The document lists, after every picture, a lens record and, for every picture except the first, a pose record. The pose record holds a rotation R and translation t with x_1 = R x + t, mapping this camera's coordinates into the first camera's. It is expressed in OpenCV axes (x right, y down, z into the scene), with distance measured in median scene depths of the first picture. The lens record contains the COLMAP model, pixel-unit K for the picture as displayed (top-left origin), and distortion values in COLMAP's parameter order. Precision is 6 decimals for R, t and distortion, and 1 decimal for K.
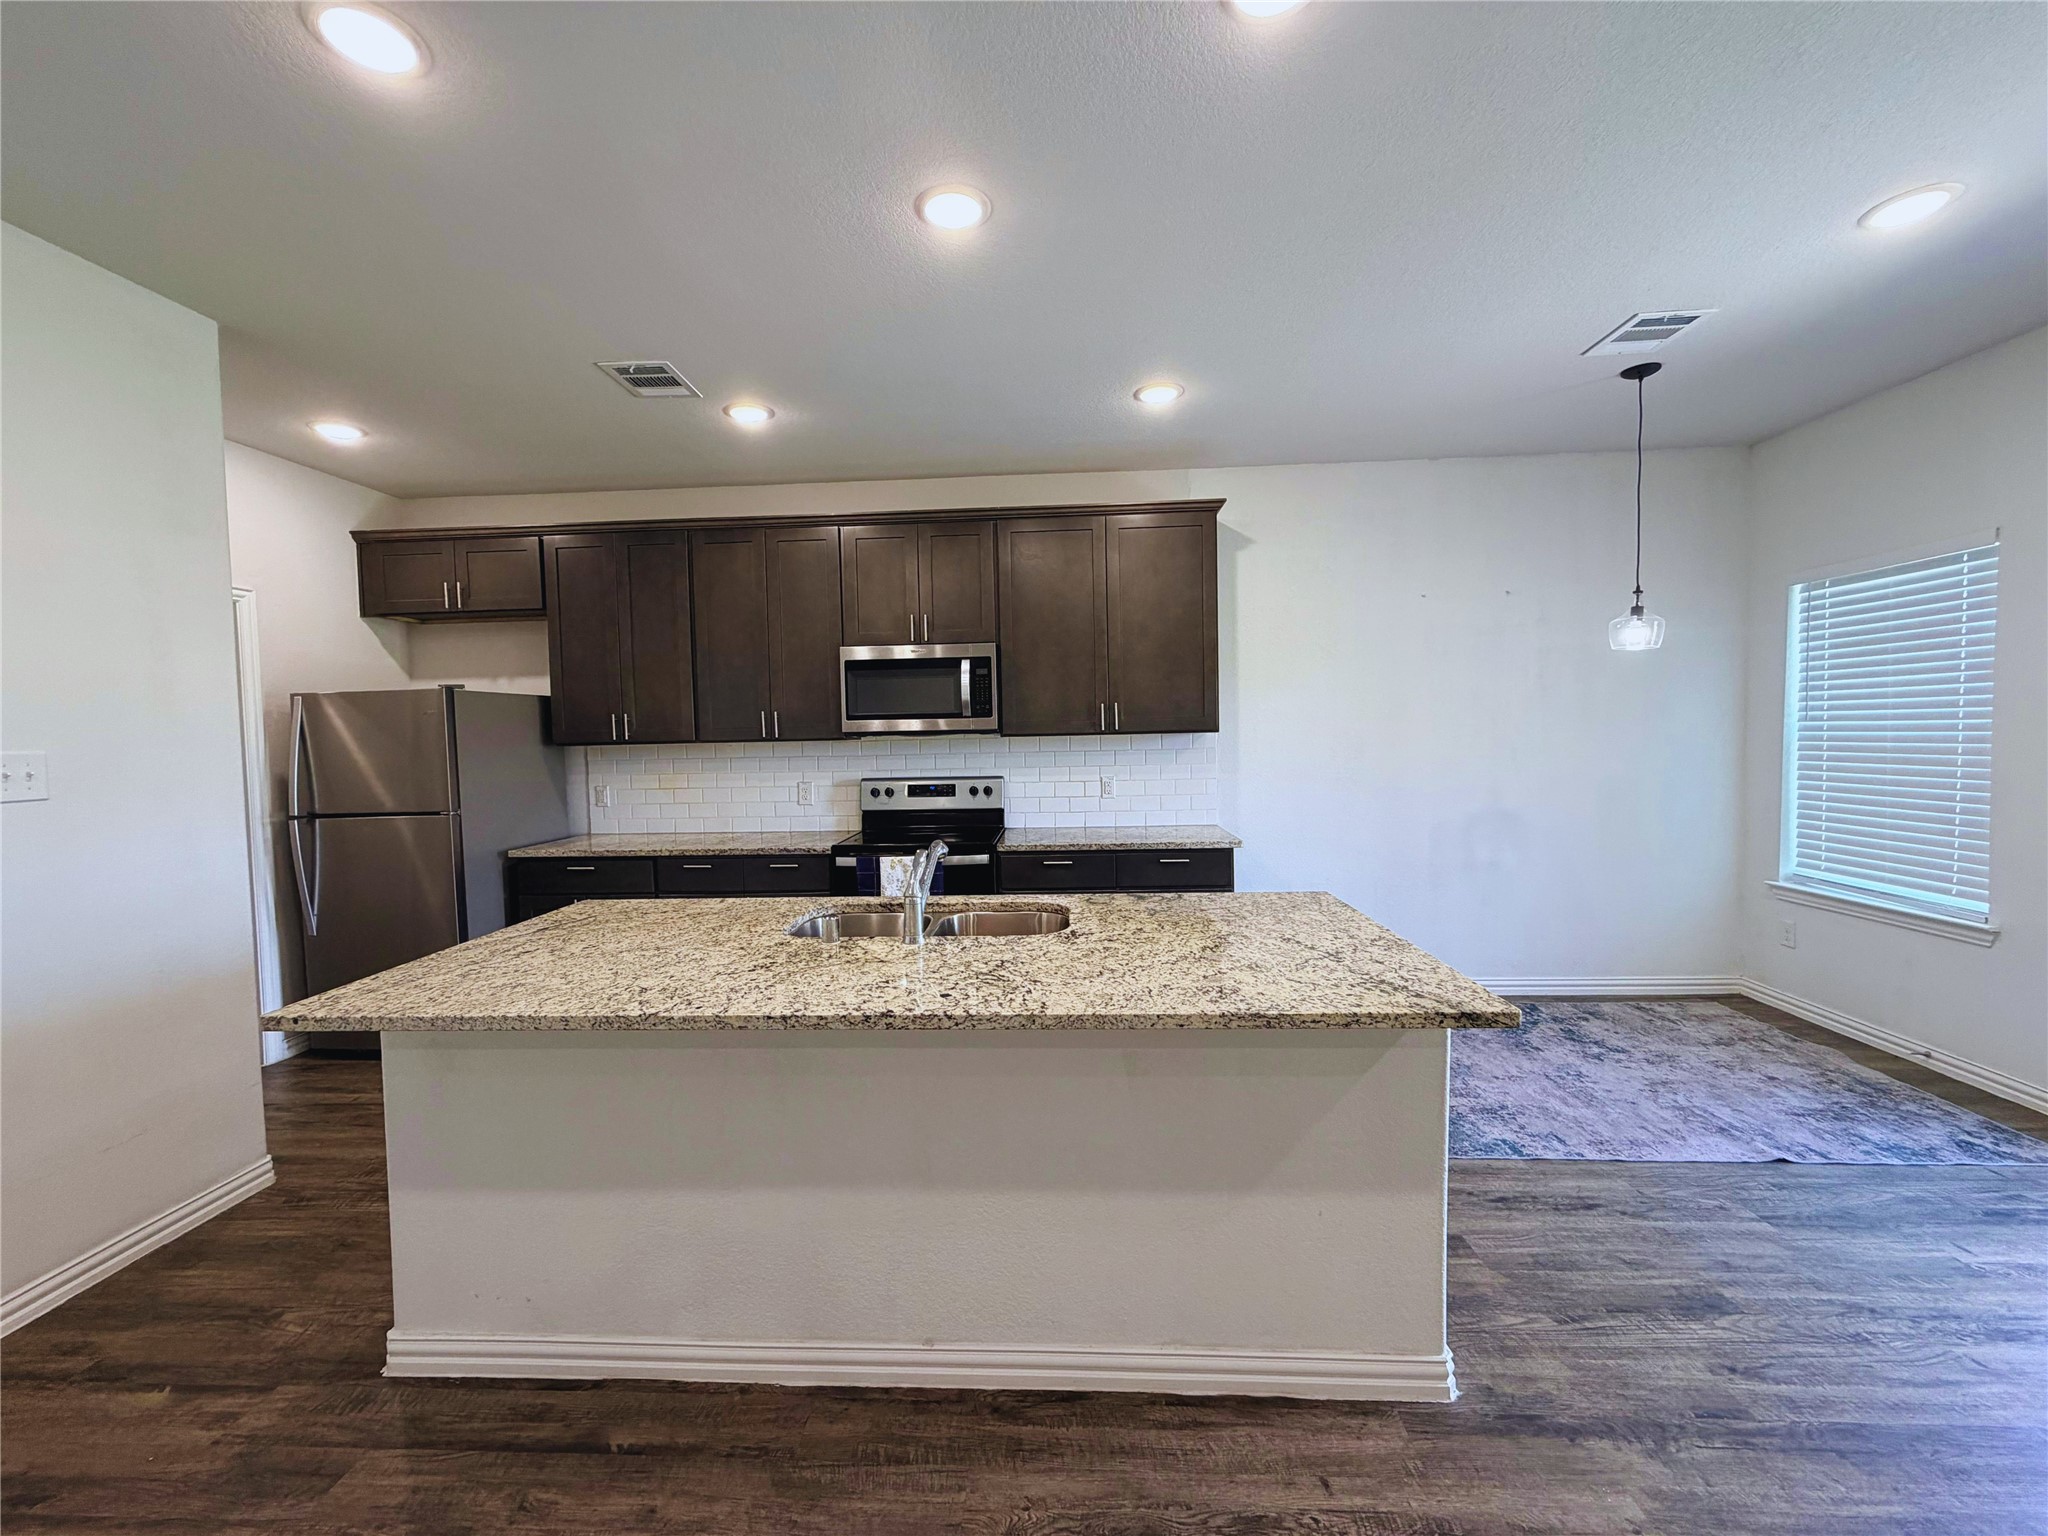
lens RADIAL K [[817.5, 0, 1020.4], [0, 817.5, 771.3], [0, 0, 1]] dist [-0.001085, 0.000712]
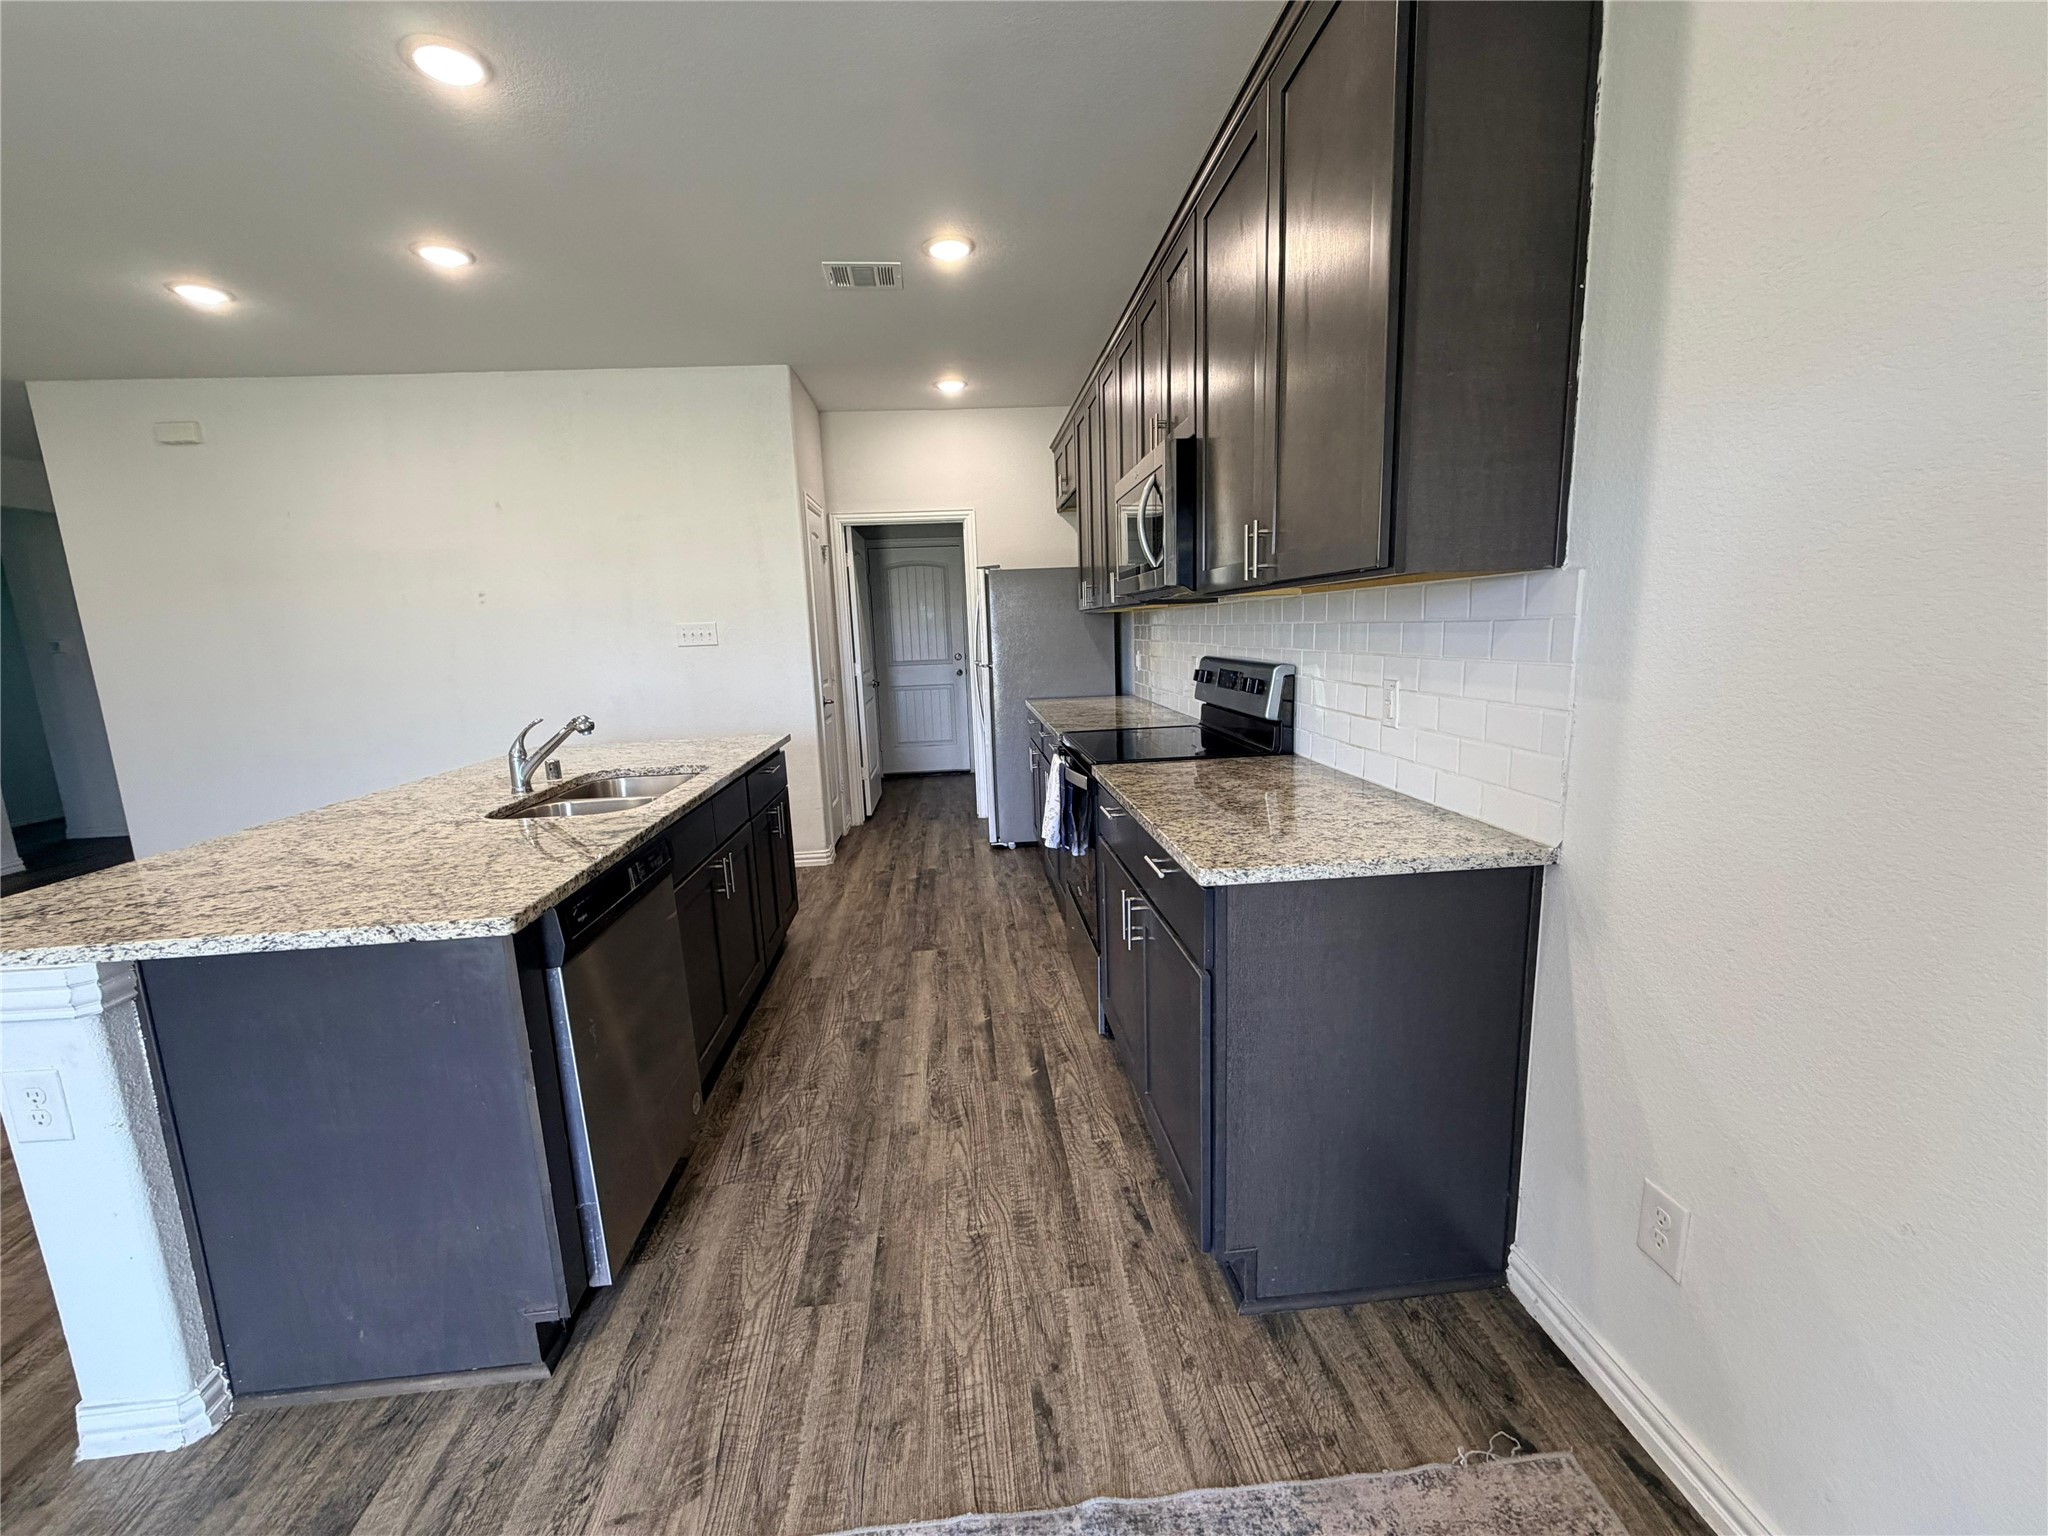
lens RADIAL K [[817.5, 0, 1019.8], [0, 817.5, 768.5], [0, 0, 1]] dist [-0.001085, 0.000712]
pose [[0.136454, 0.184588, -0.973297, 0.664852], [-0.012174, 0.982725, 0.184669, -0.032756], [0.990572, -0.013350, 0.136344, 0.915639]]
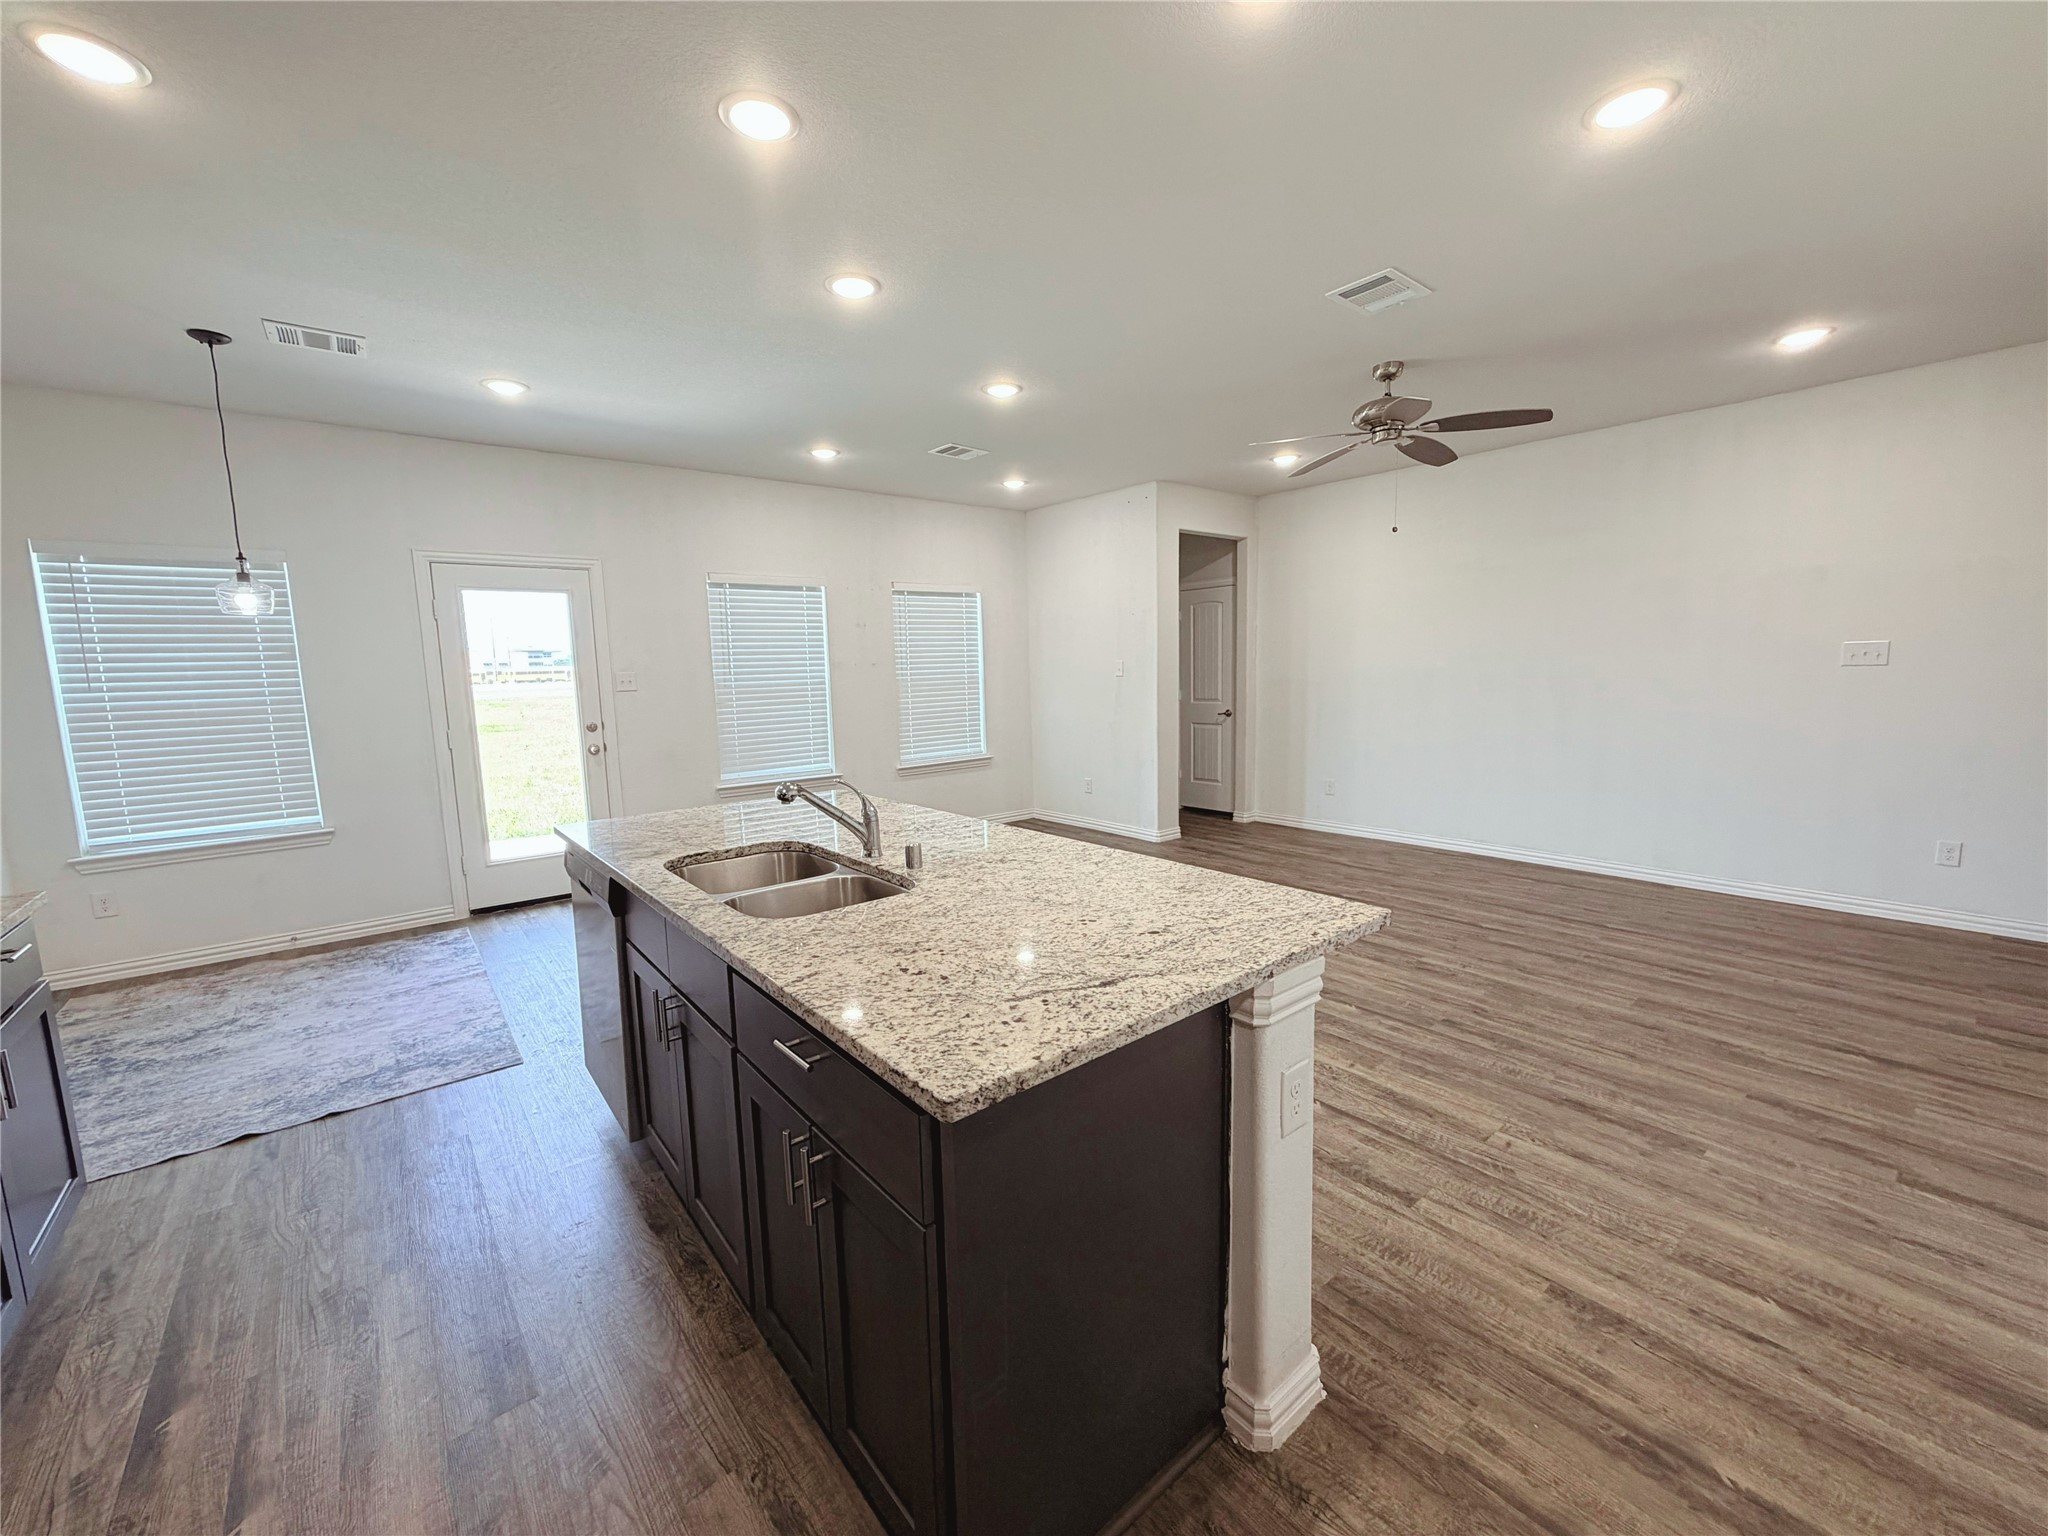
lens RADIAL K [[817.5, 0, 1019.3], [0, 817.5, 767.7], [0, 0, 1]] dist [-0.001085, 0.000712]
pose [[-0.671951, -0.055337, 0.738526, -0.626176], [0.076966, 0.986587, 0.143952, -0.029364], [-0.736586, 0.153570, -0.658679, 0.915788]]
